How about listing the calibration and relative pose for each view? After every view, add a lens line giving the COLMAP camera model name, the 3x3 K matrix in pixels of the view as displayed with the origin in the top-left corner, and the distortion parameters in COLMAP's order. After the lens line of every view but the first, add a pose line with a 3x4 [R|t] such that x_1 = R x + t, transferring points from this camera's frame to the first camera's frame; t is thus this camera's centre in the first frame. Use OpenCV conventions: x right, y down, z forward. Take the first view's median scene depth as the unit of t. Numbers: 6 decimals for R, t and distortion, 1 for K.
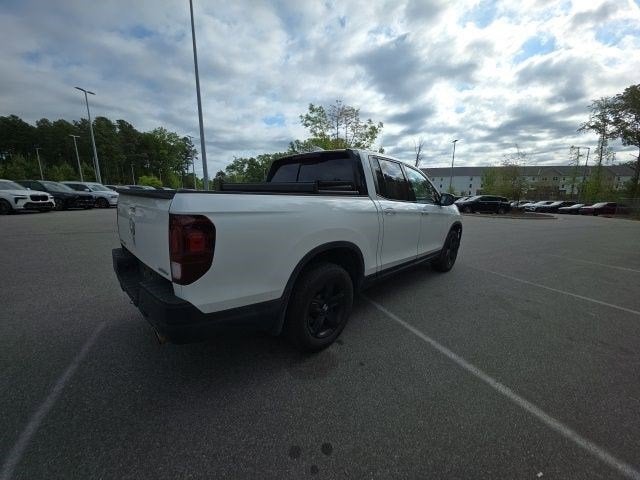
lens RADIAL K [[253.2, 0, 321.0], [0, 253.2, 237.3], [0, 0, 1]] dist [0.017383, -0.010029]
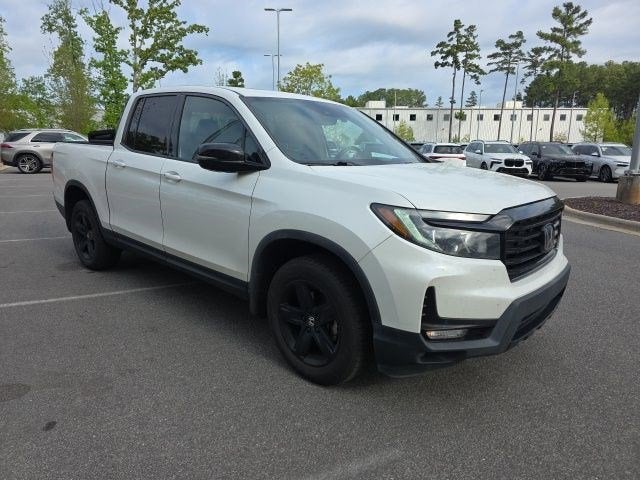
lens RADIAL K [[429.3, 0, 320.0], [0, 429.3, 240.0], [0, 0, 1]] dist [0.071471, -0.061902]
pose [[0.024478, 0.195473, -0.980404, 0.069428], [-0.194514, 0.962886, 0.187124, -0.010356], [0.980594, 0.186122, 0.061592, 0.064503]]
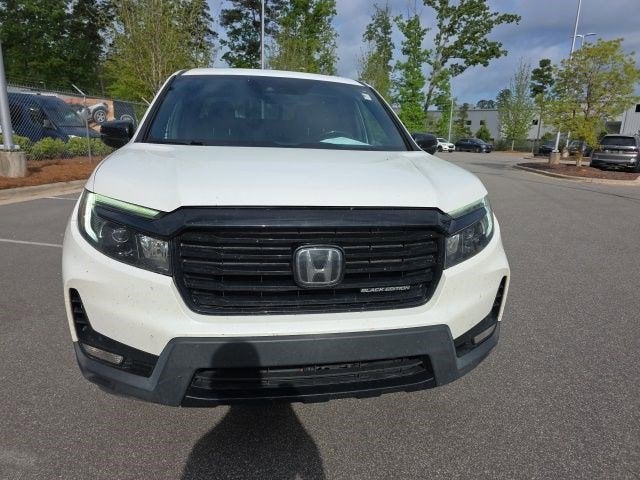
lens RADIAL K [[440.4, 0, 326.5], [0, 440.4, 238.8], [0, 0, 1]] dist [0.056639, -0.047382]
pose [[-0.580002, 0.148155, -0.801029, 0.052369], [-0.189239, 0.931917, 0.309386, -0.016128], [0.792329, 0.331030, -0.512477, 0.097456]]
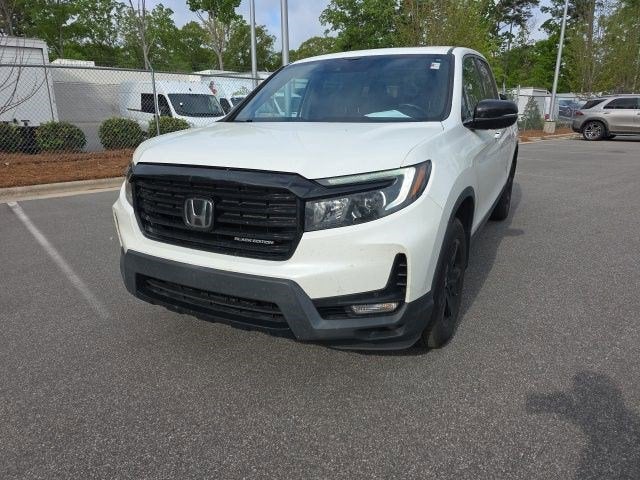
lens RADIAL K [[440.4, 0, 326.5], [0, 440.4, 238.8], [0, 0, 1]] dist [0.056639, -0.047382]
pose [[-0.959240, 0.069475, -0.273920, 0.034121], [-0.057808, 0.900570, 0.430851, -0.019310], [0.276618, 0.429124, -0.859846, 0.114566]]
